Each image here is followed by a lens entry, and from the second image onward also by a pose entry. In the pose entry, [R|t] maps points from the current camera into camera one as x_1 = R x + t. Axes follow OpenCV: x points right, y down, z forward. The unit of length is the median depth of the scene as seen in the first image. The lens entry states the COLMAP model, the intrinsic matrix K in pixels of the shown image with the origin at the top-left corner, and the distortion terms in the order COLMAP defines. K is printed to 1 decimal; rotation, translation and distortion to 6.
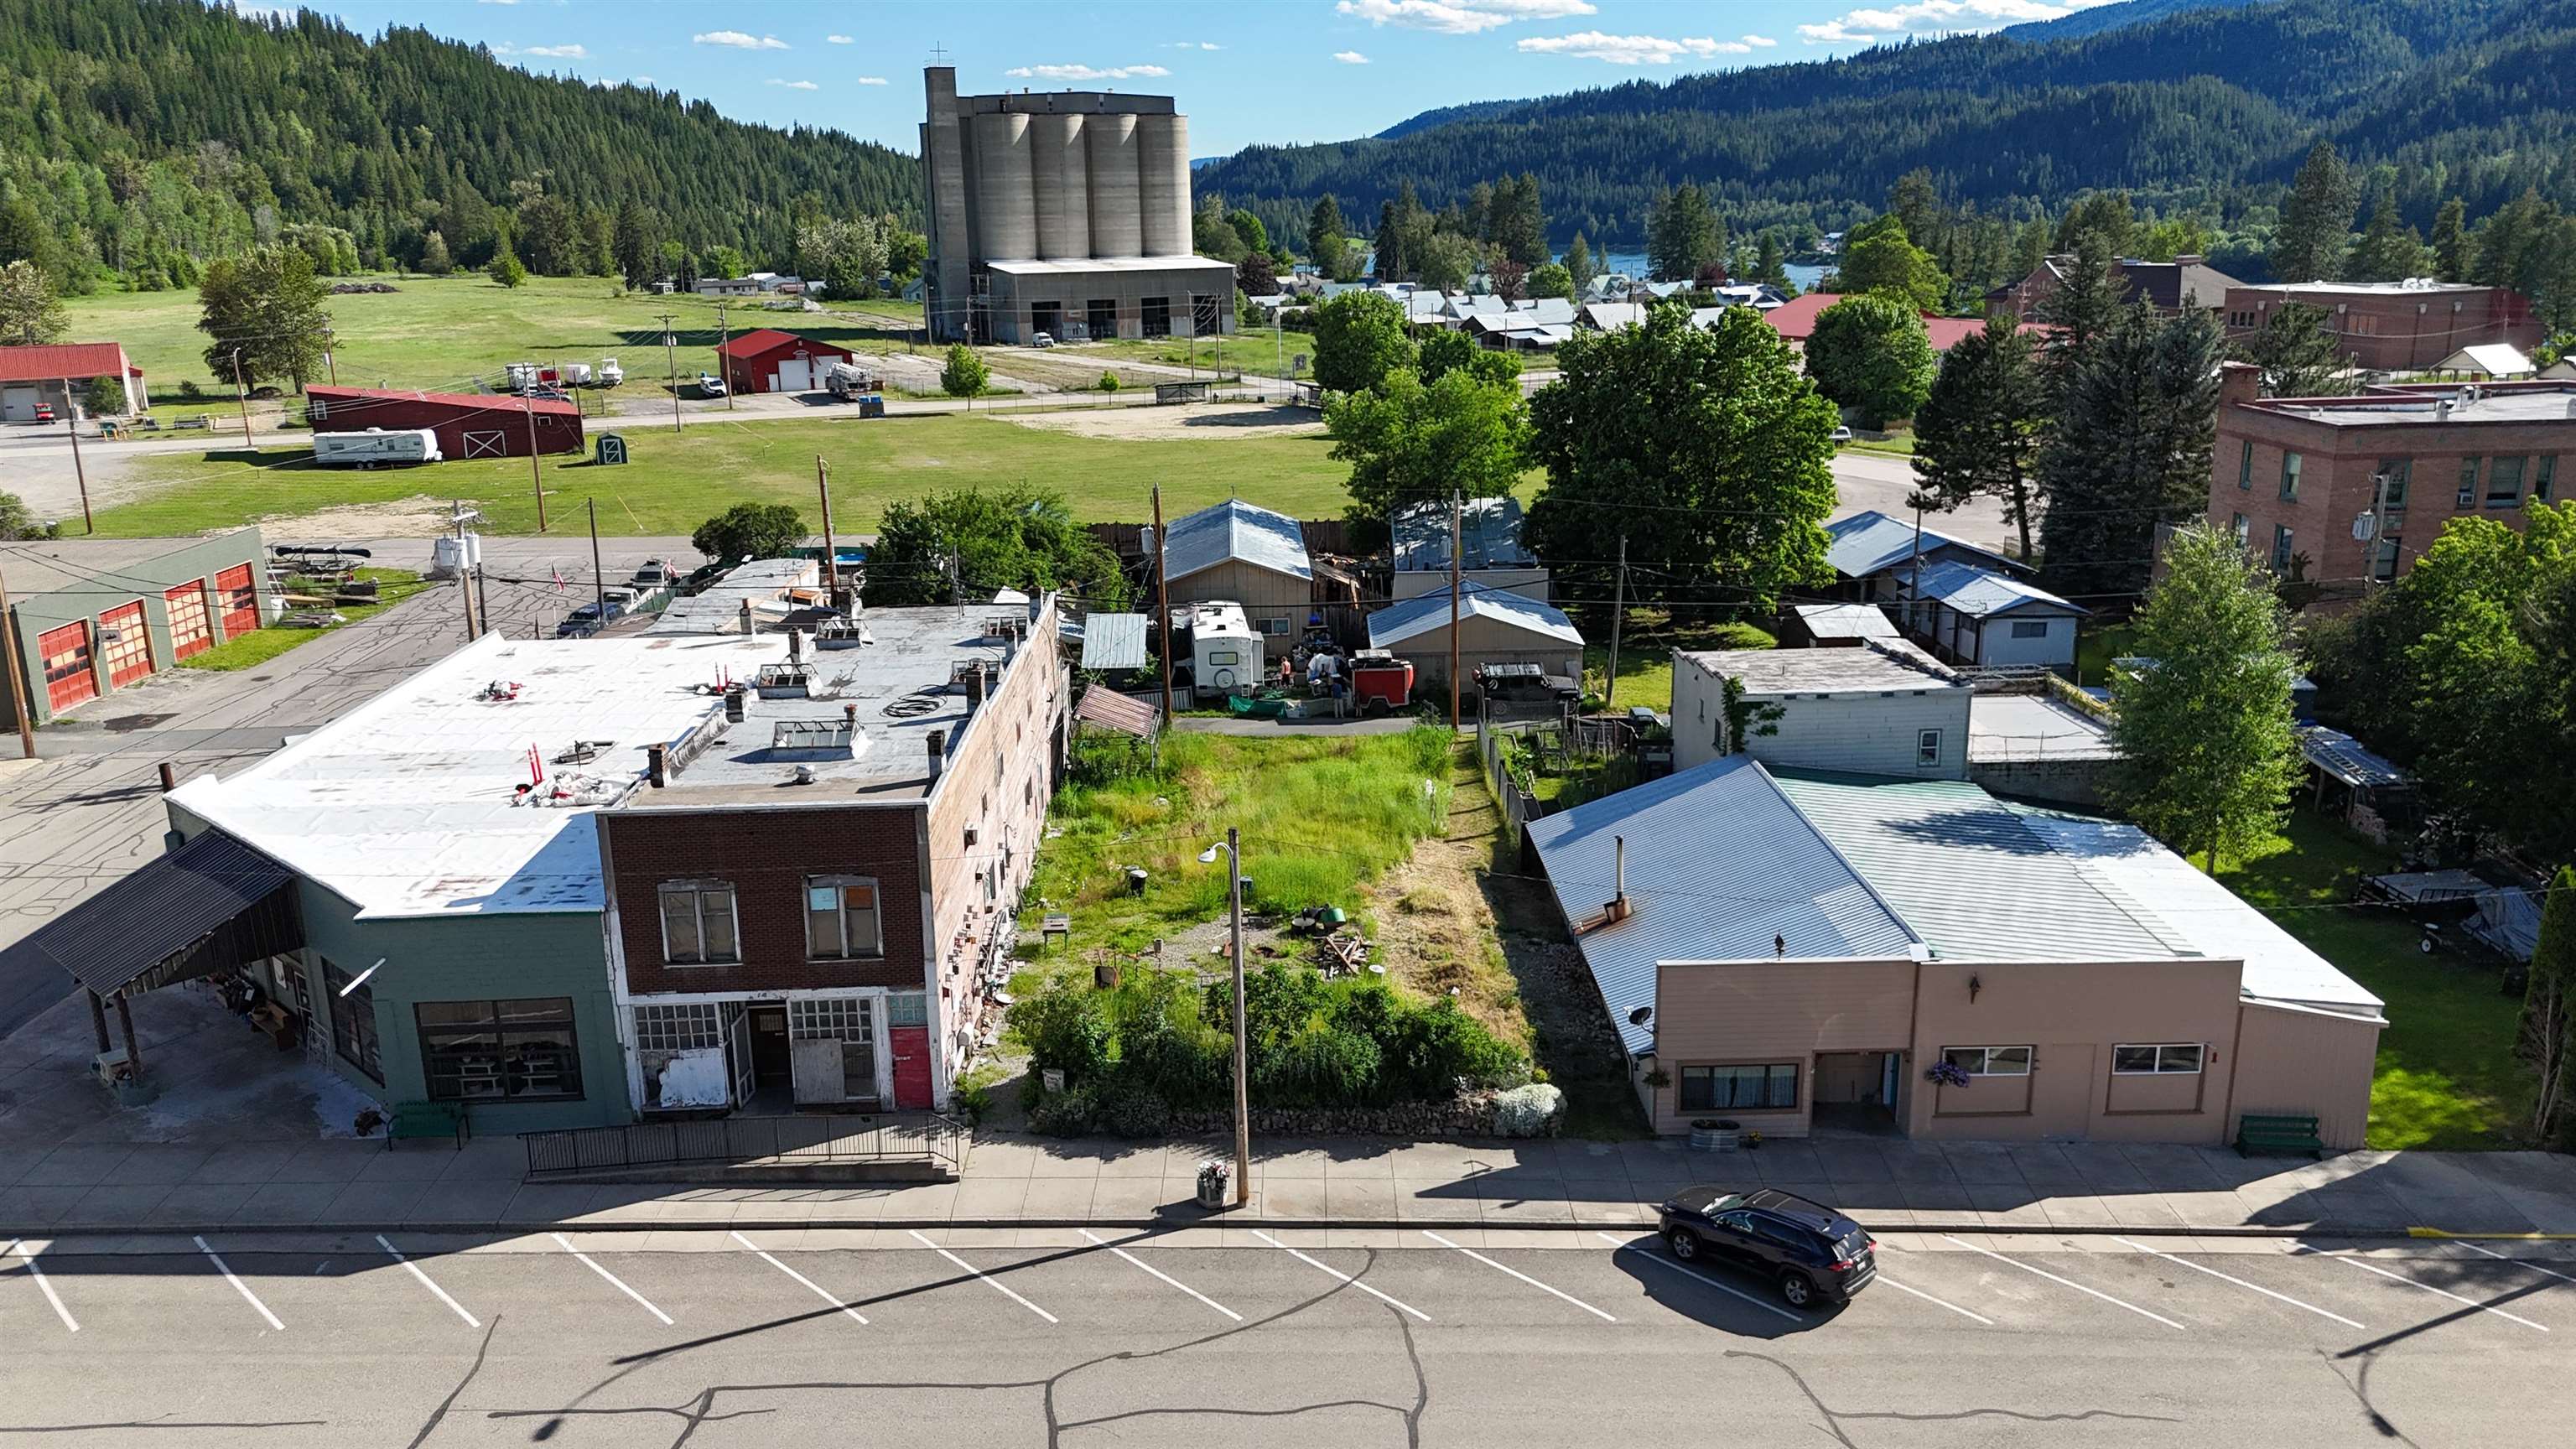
lens RADIAL K [[1893.2, 0, 1289.8], [0, 1893.2, 734.9], [0, 0, 1]] dist [0.081258, -0.088581]
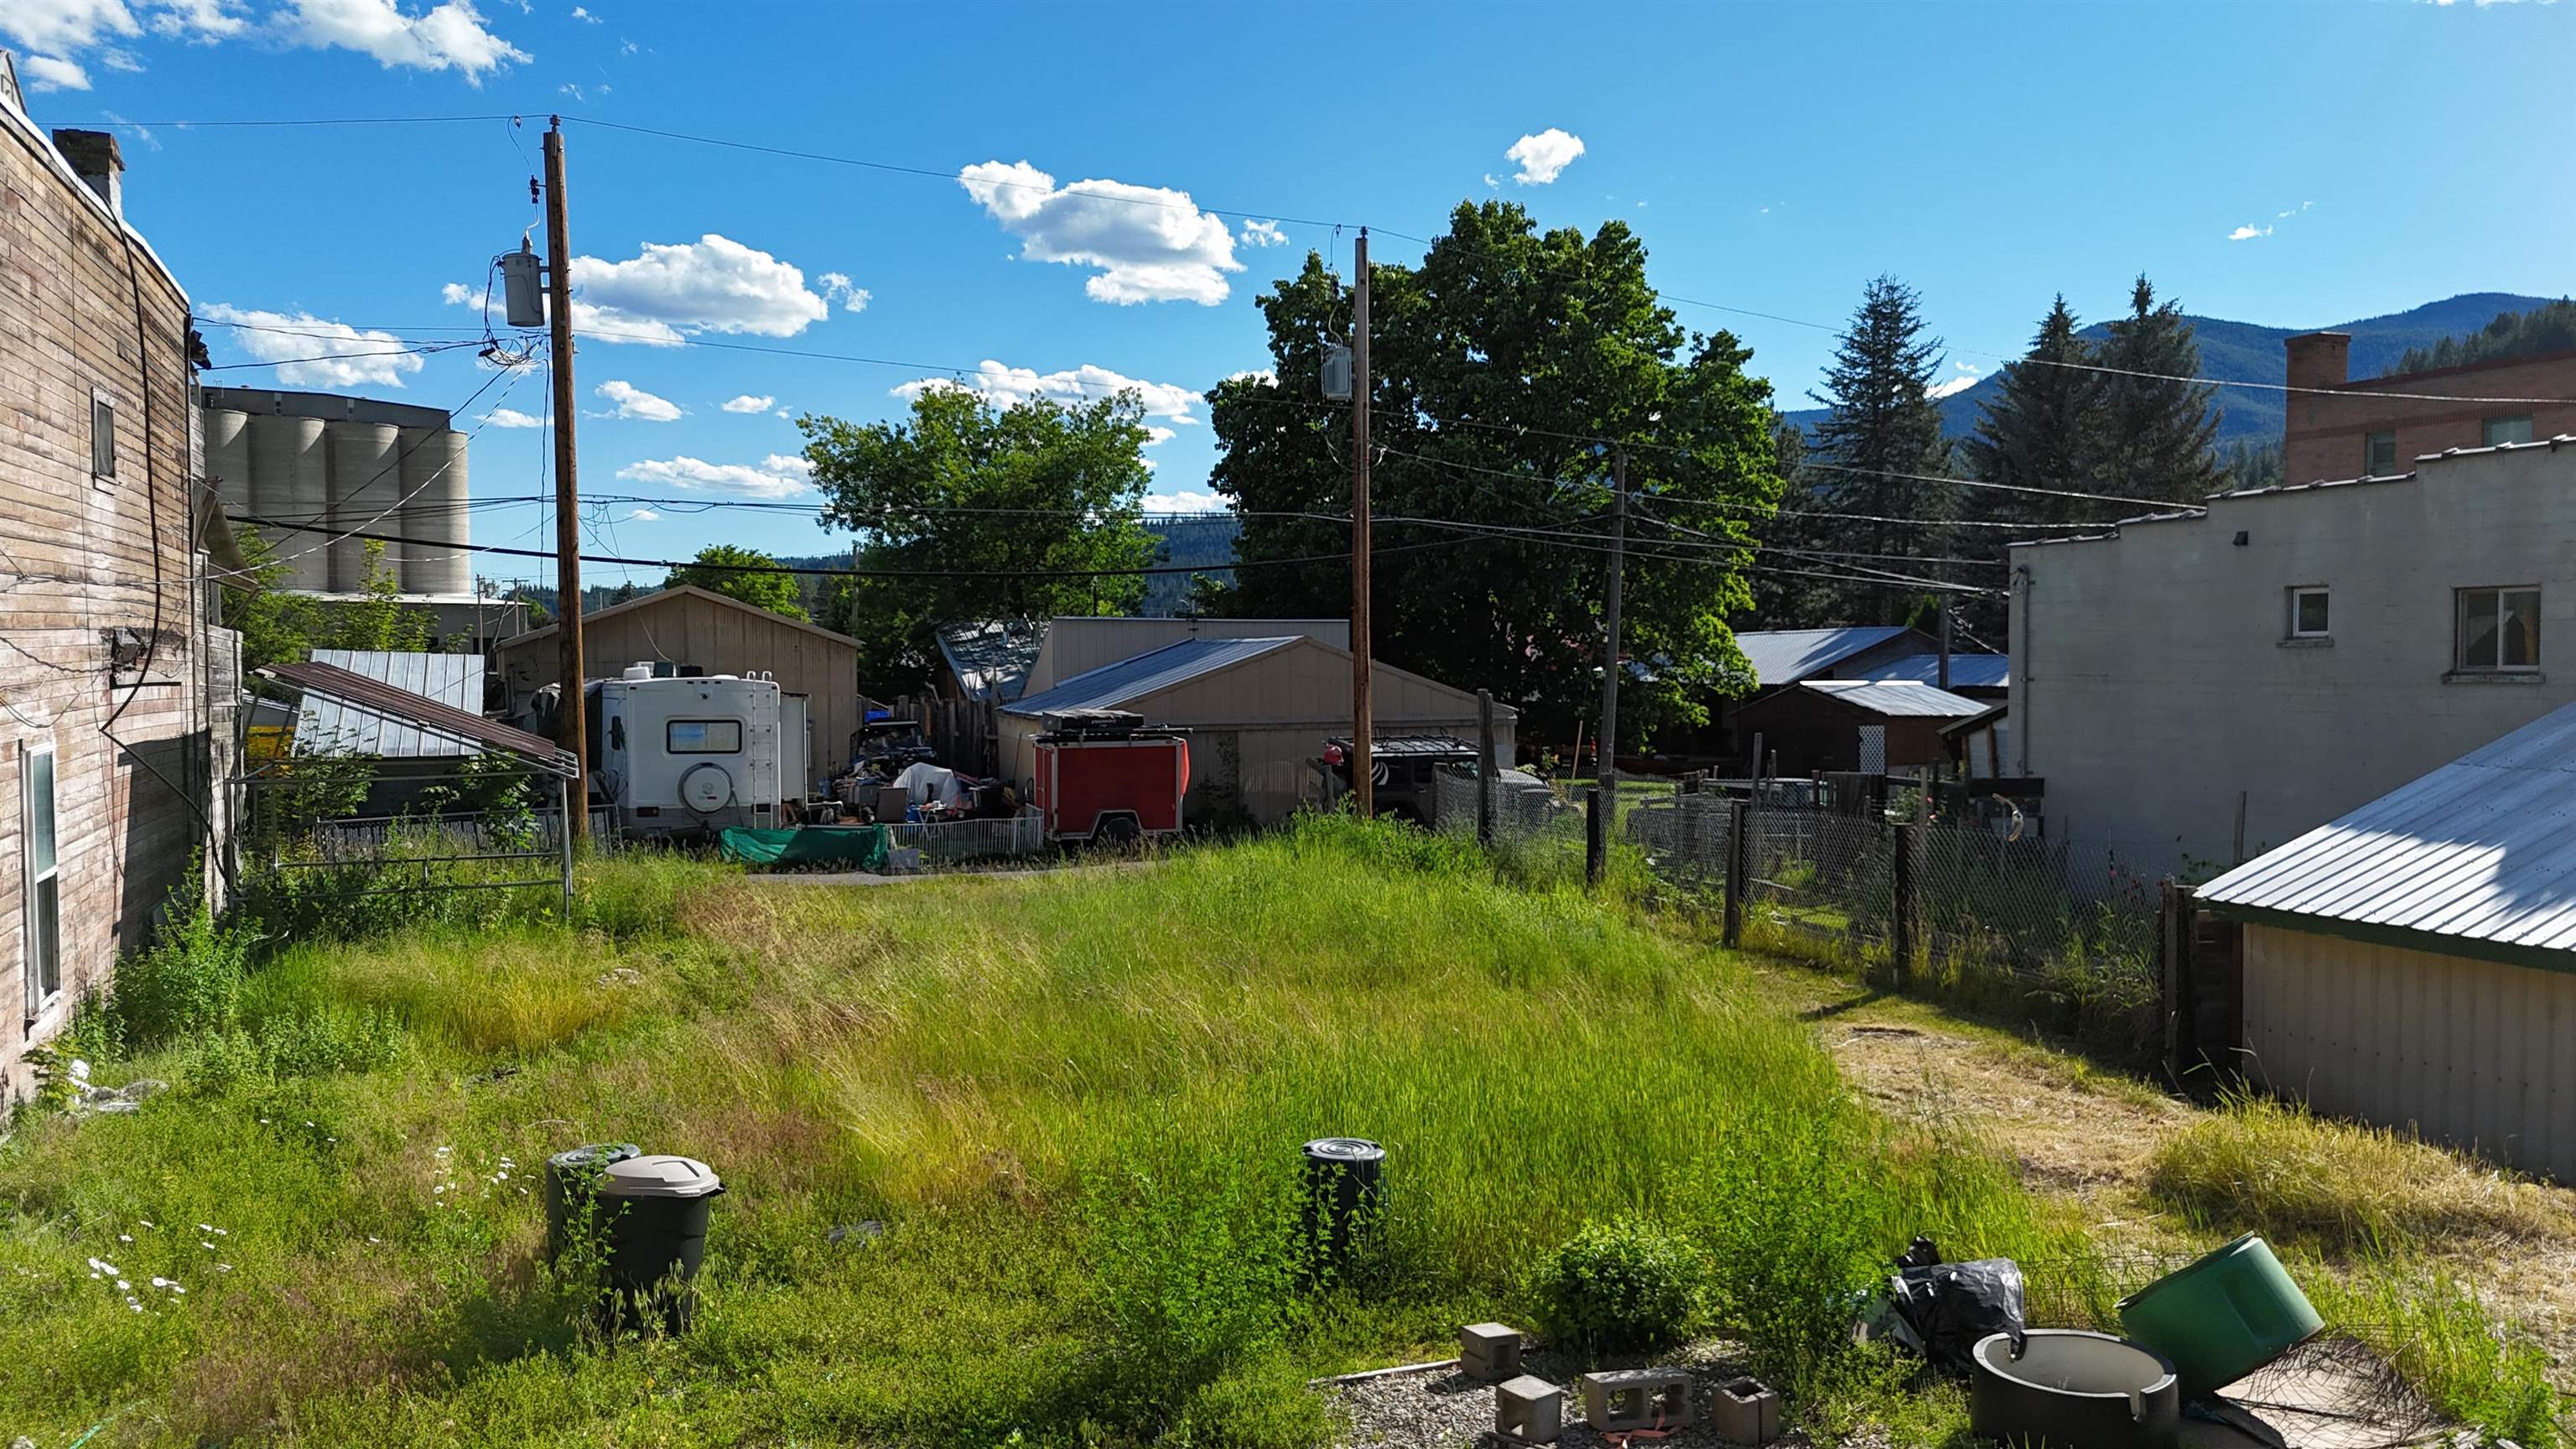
lens RADIAL K [[1893.2, 0, 1289.8], [0, 1893.2, 734.9], [0, 0, 1]] dist [0.081258, -0.088581]
pose [[0.934659, 0.003674, 0.355526, -0.079582], [0.078954, 0.972836, -0.217618, 0.069613], [-0.346667, 0.231468, 0.908980, 0.763298]]
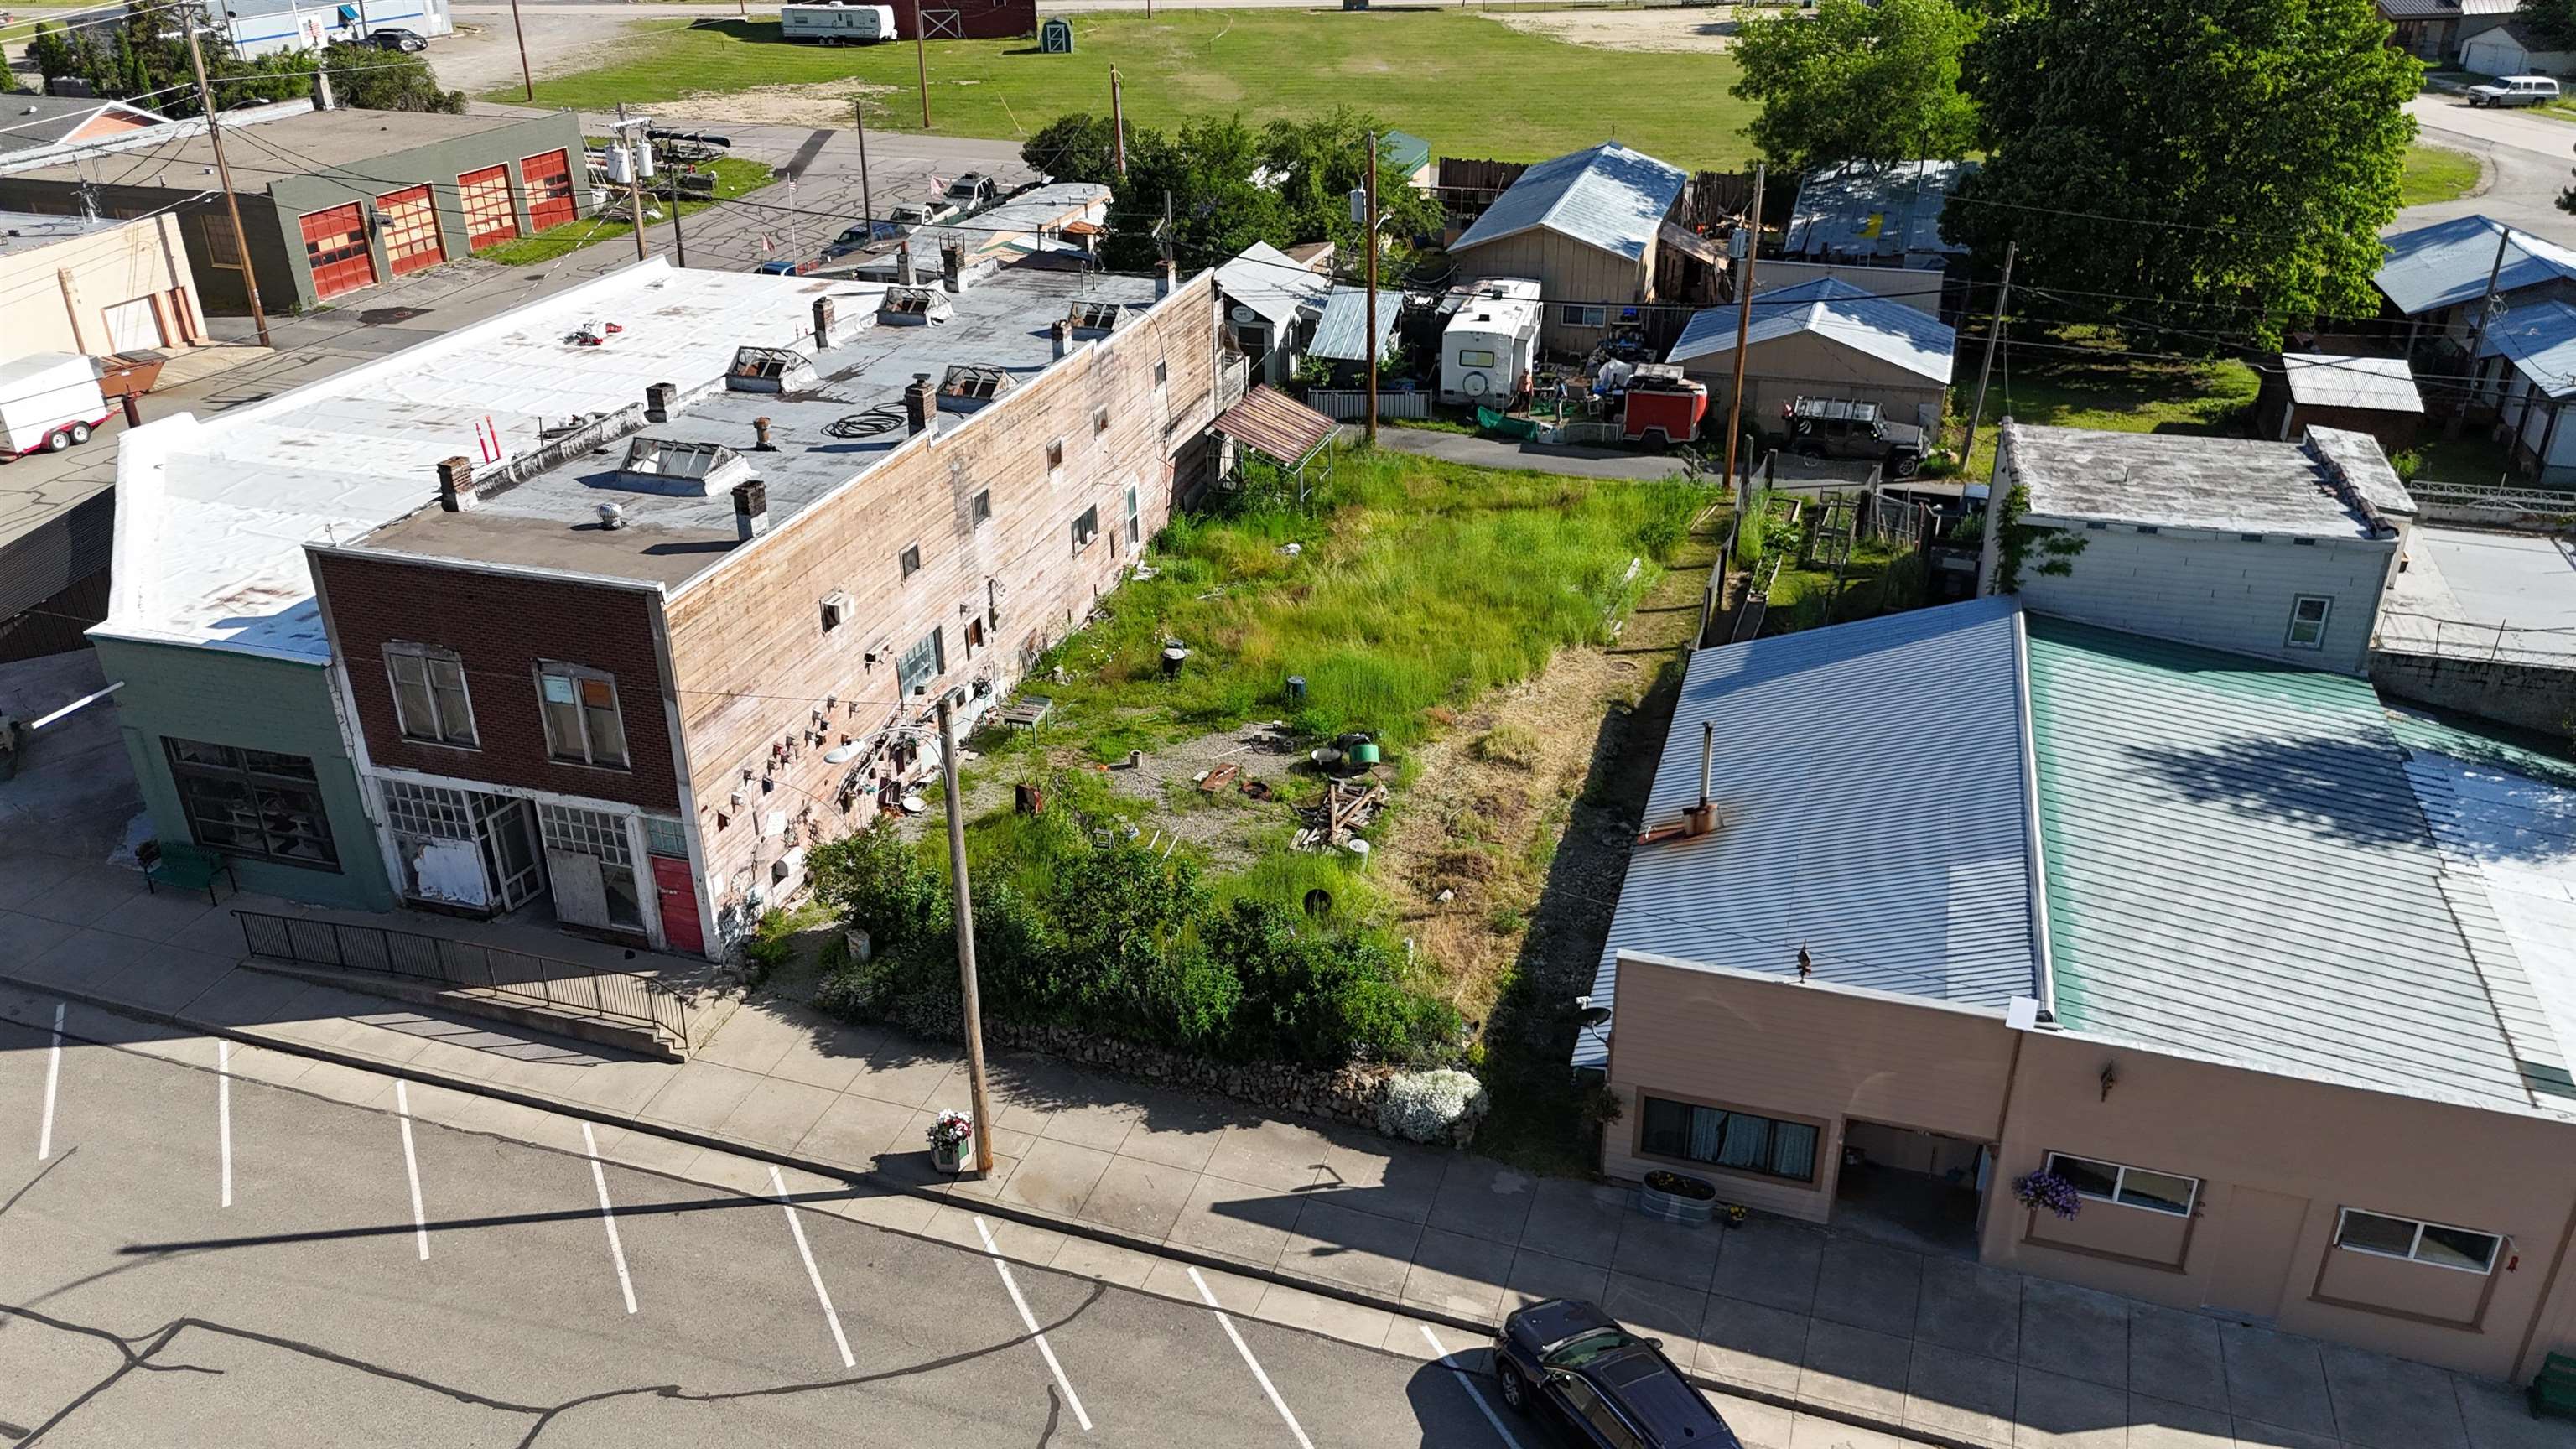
lens RADIAL K [[1893.2, 0, 1289.8], [0, 1893.2, 734.9], [0, 0, 1]] dist [0.081258, -0.088581]
pose [[0.948374, 0.151460, -0.278650, 0.179244], [-0.093382, 0.973004, 0.211054, -0.061283], [0.303094, -0.174137, 0.936915, 0.233774]]
